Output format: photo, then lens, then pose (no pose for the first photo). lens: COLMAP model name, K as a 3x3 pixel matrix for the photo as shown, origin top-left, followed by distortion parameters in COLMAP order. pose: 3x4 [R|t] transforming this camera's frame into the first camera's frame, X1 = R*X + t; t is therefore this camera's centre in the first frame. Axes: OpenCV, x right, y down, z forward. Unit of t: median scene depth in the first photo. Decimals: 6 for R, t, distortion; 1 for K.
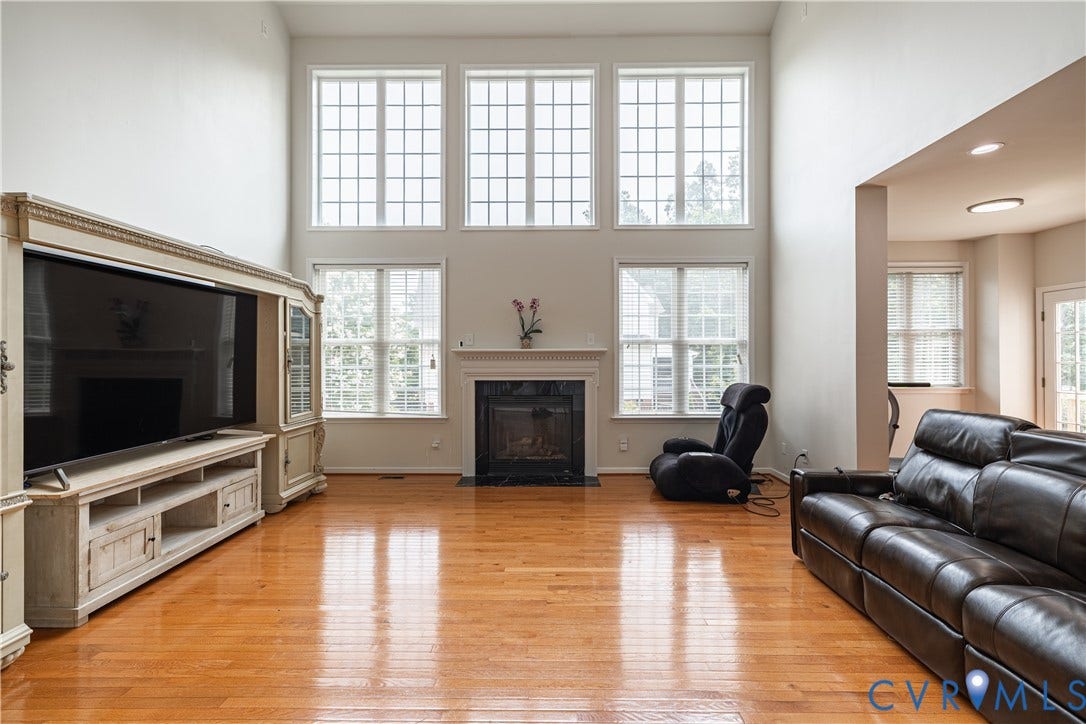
lens RADIAL K [[508.4, 0, 543.6], [0, 508.4, 359.9], [0, 0, 1]] dist [-0.001482, -0.000326]
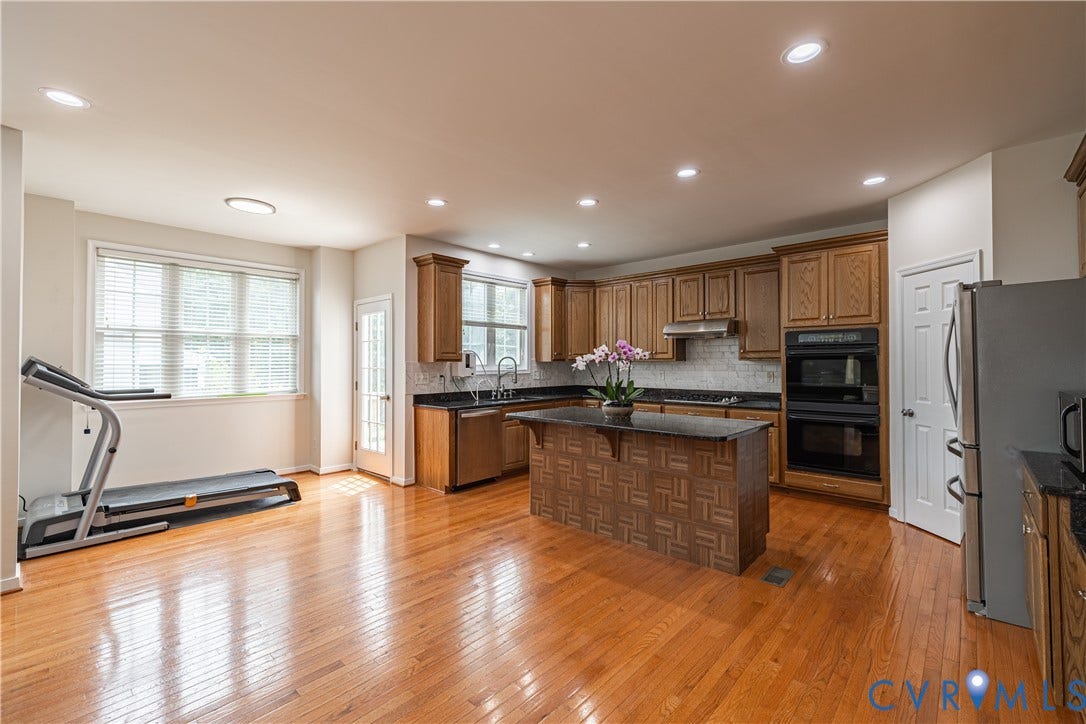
lens RADIAL K [[486.4, 0, 531.3], [0, 486.4, 358.7], [0, 0, 1]] dist [0.000825, 0.000213]
pose [[0.657542, 0.006664, 0.753388, 0.424155], [0.004206, 0.999913, -0.012516, -0.000002], [-0.753406, 0.011398, 0.657457, 0.012110]]
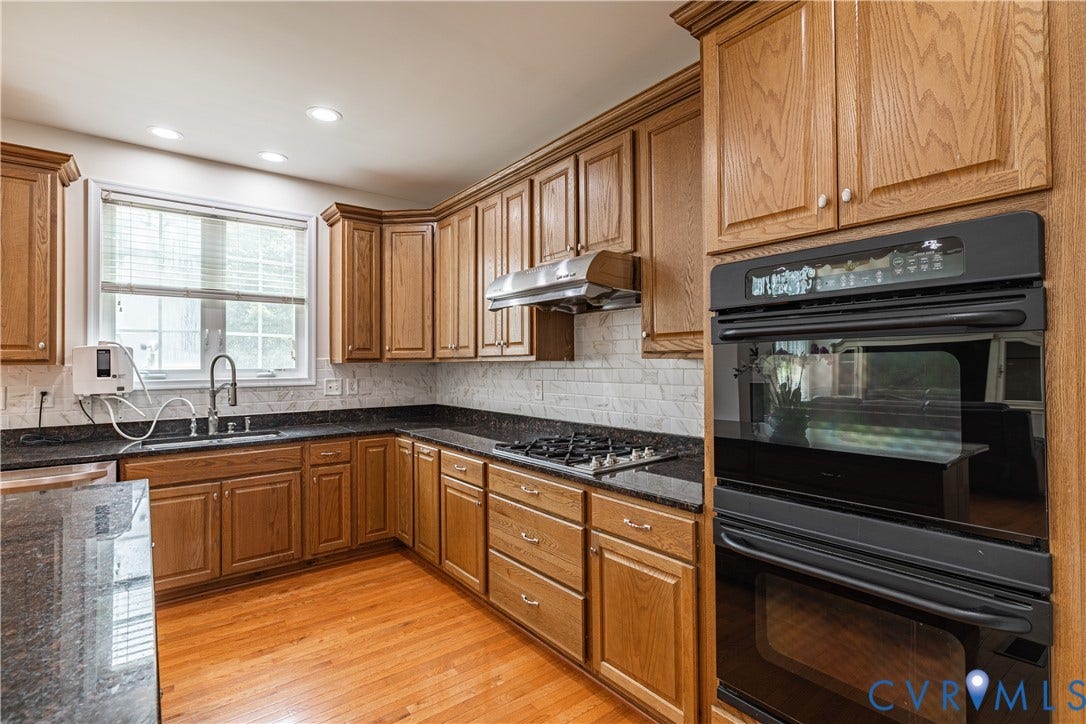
lens RADIAL K [[508.4, 0, 543.0], [0, 508.4, 359.2], [0, 0, 1]] dist [-0.001482, -0.000326]
pose [[0.771408, 0.004498, 0.636325, 1.221398], [0.006547, 0.999866, -0.015005, -0.000936], [-0.636307, 0.015741, 0.771275, 0.089712]]
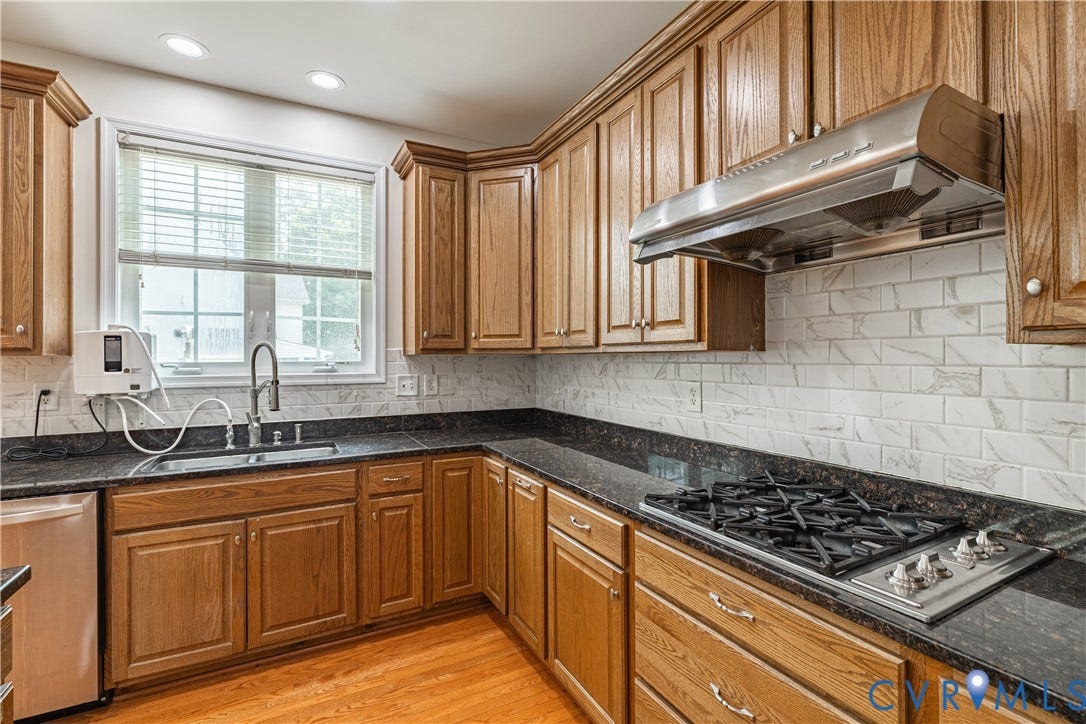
lens RADIAL K [[486.4, 0, 543.9], [0, 486.4, 357.9], [0, 0, 1]] dist [0.000825, 0.000213]
pose [[0.870356, 0.000475, 0.492423, 1.326503], [0.002509, 0.999982, -0.005399, -0.001448], [-0.492417, 0.005935, 0.870339, 0.311507]]
